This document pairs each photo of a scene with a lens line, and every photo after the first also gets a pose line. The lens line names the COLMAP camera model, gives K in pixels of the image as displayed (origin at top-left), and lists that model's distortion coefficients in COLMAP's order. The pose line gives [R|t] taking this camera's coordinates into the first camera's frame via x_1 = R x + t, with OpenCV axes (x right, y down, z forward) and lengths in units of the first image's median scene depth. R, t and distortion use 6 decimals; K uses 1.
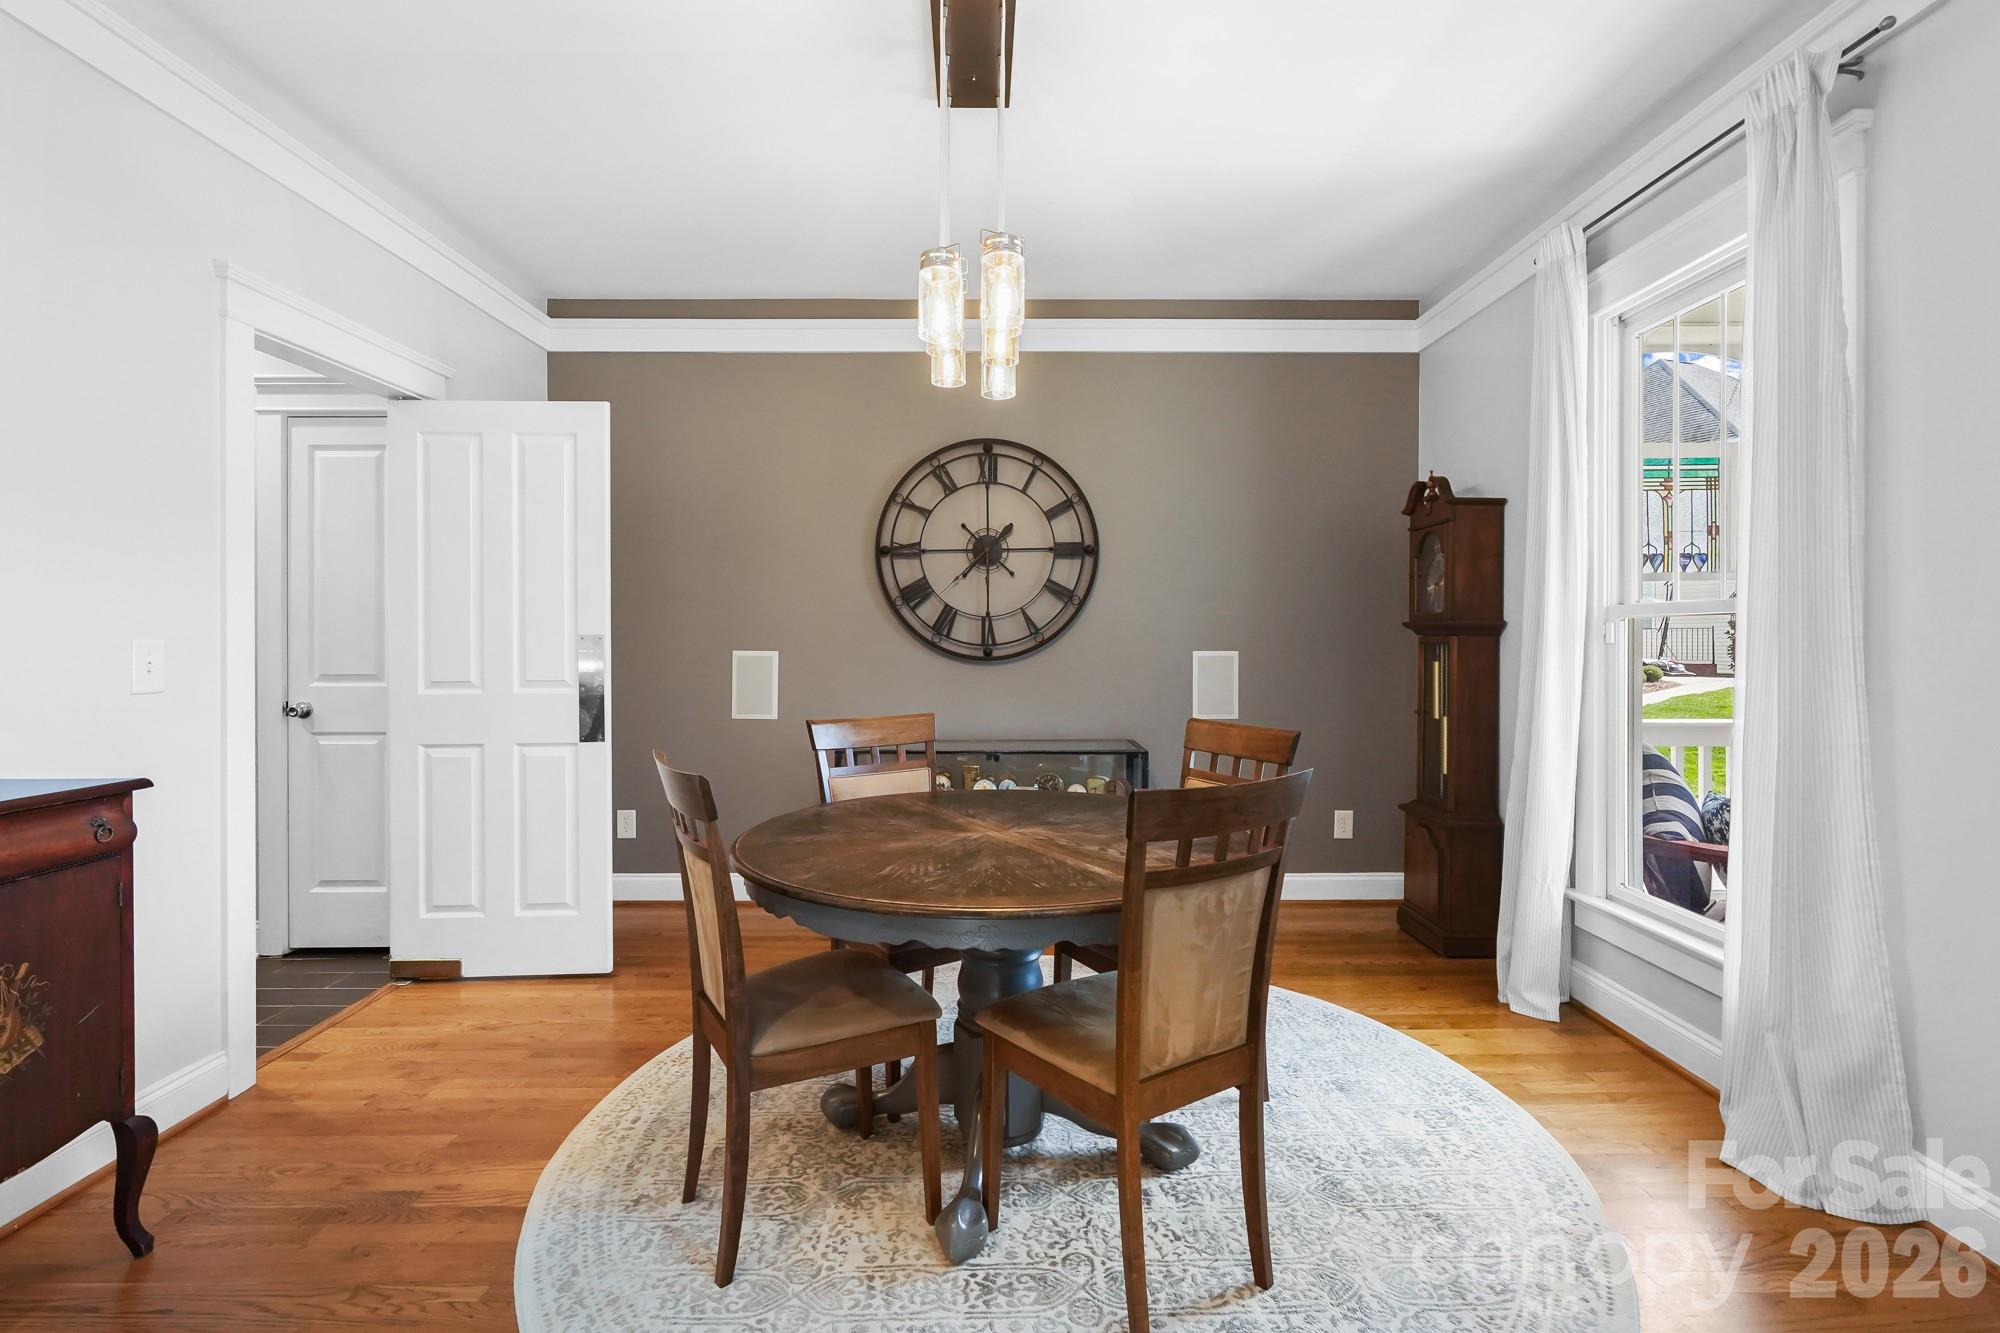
lens RADIAL K [[929.4, 0, 1000.4], [0, 929.4, 638.3], [0, 0, 1]] dist [-0.002489, 0.001798]
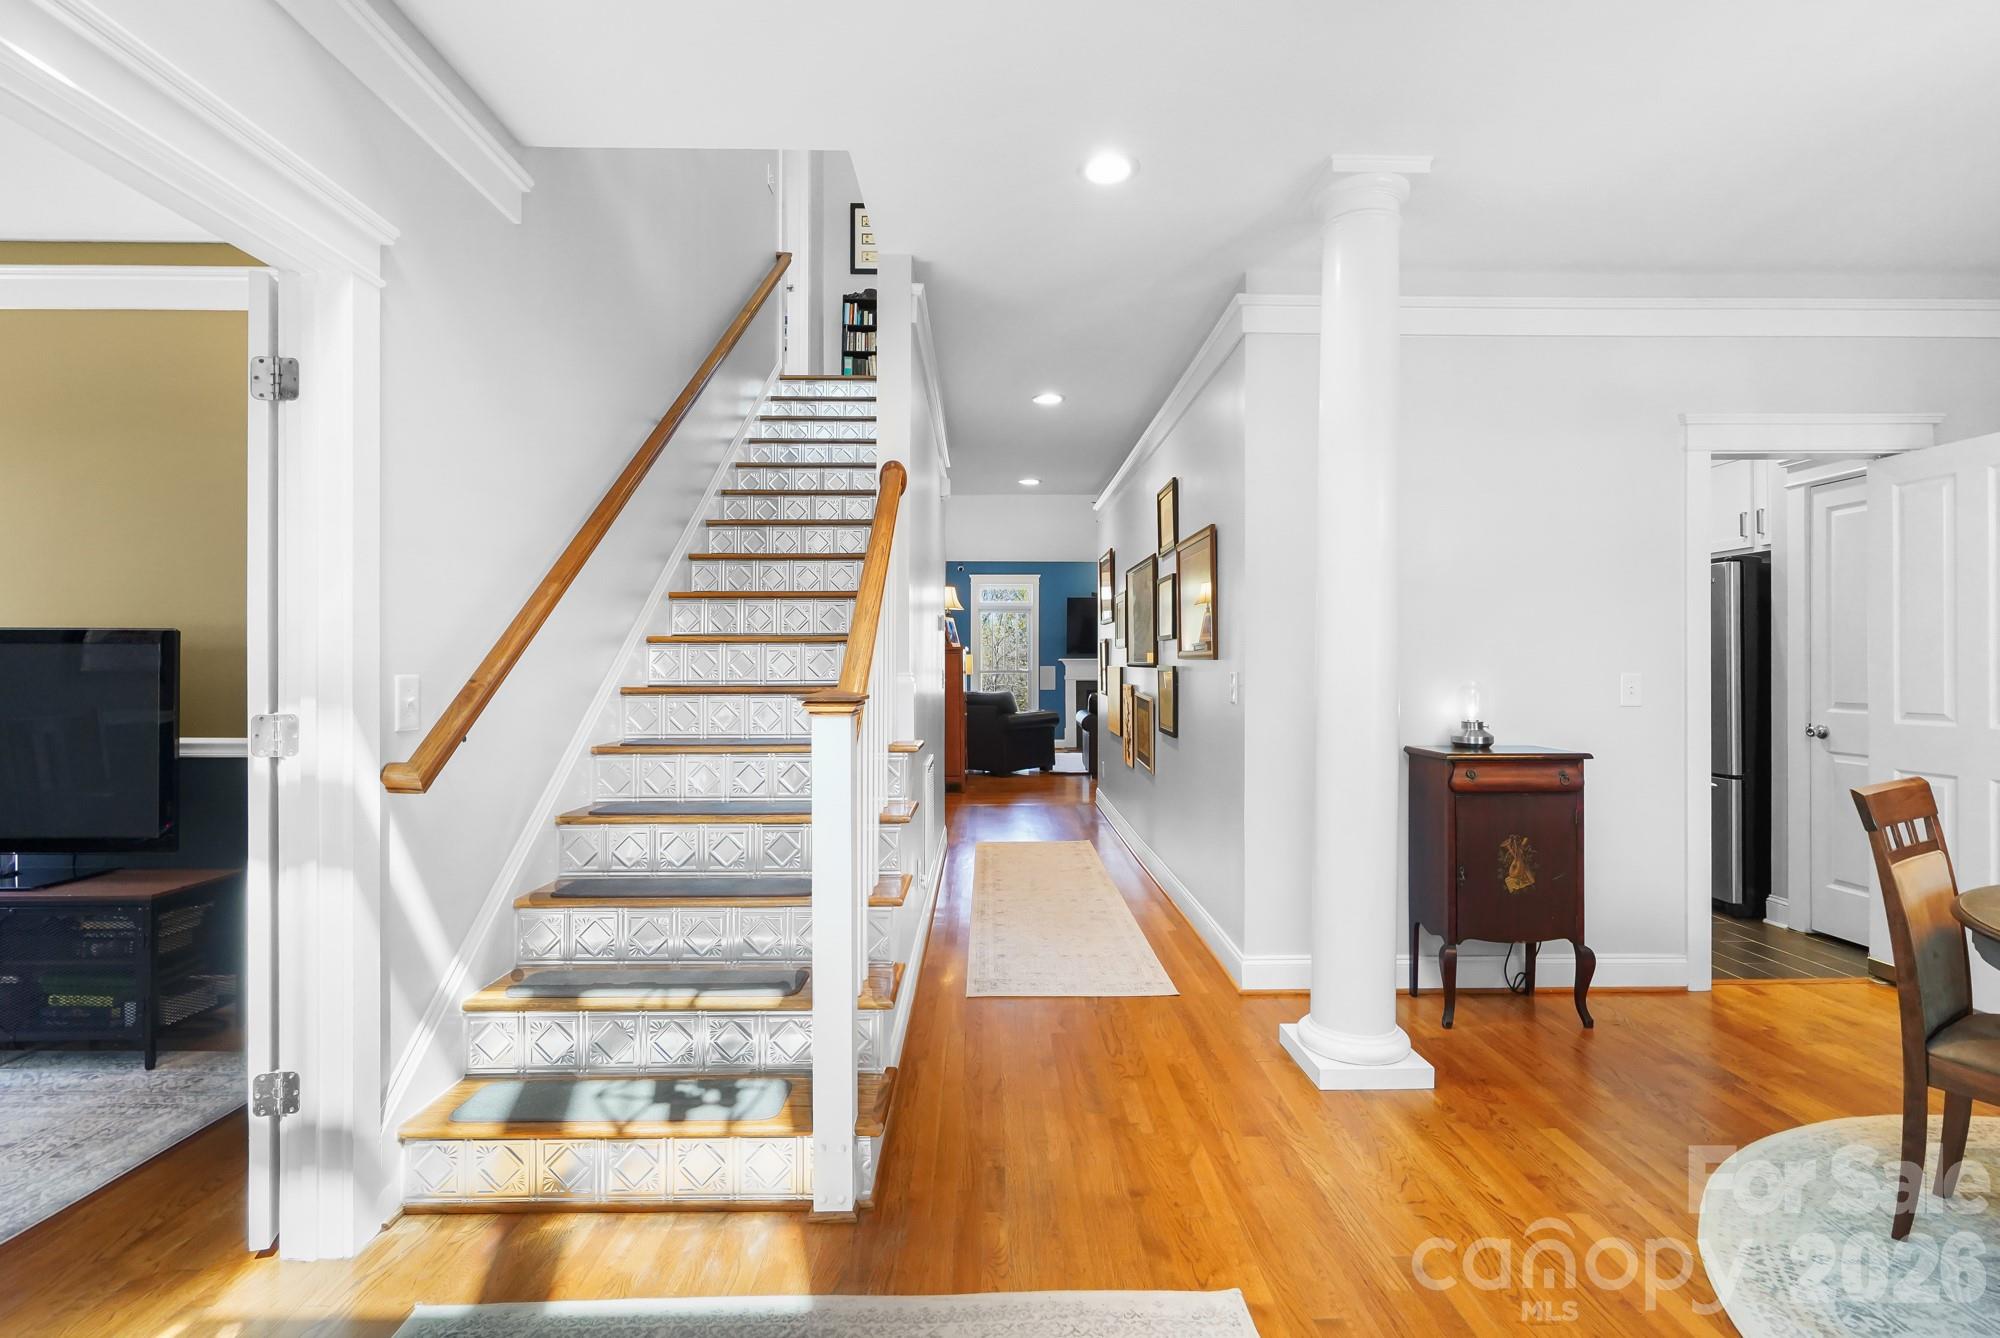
lens RADIAL K [[929.4, 0, 996.7], [0, 929.4, 666.5], [0, 0, 1]] dist [-0.002489, 0.001798]
pose [[0.010932, 0.004181, -0.999932, 0.456210], [-0.002382, 0.999989, 0.004155, -0.009141], [0.999937, 0.002336, 0.010942, -0.072234]]
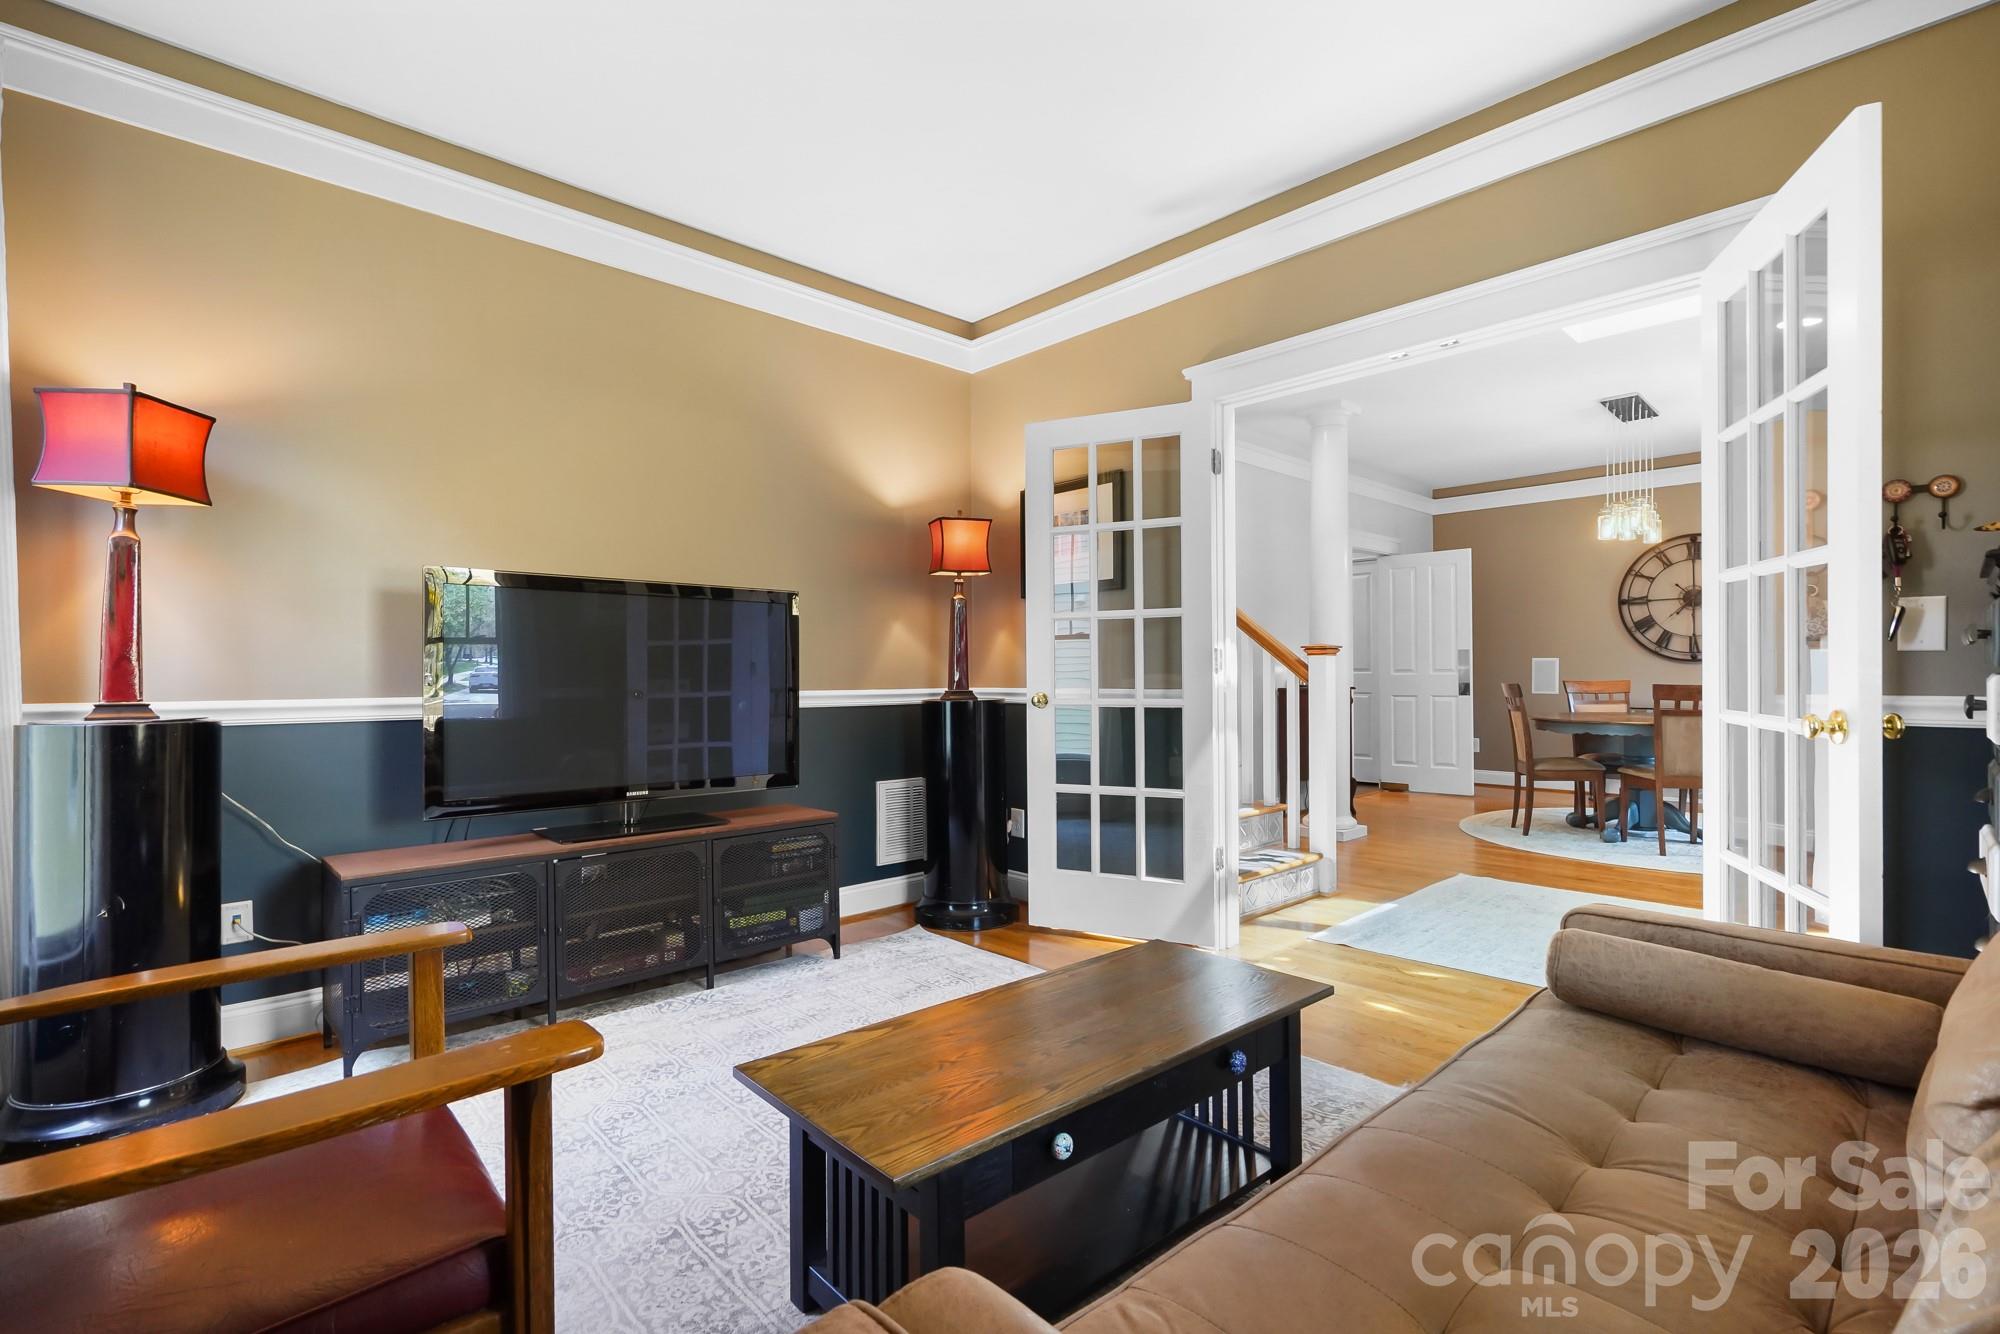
lens RADIAL K [[929.4, 0, 1003.8], [0, 929.4, 666.8], [0, 0, 1]] dist [-0.002489, 0.001798]
pose [[0.688893, -0.008699, -0.724811, 0.465465], [0.003742, 0.999957, -0.008445, 0.057478], [0.724853, 0.003105, 0.688896, -1.481456]]
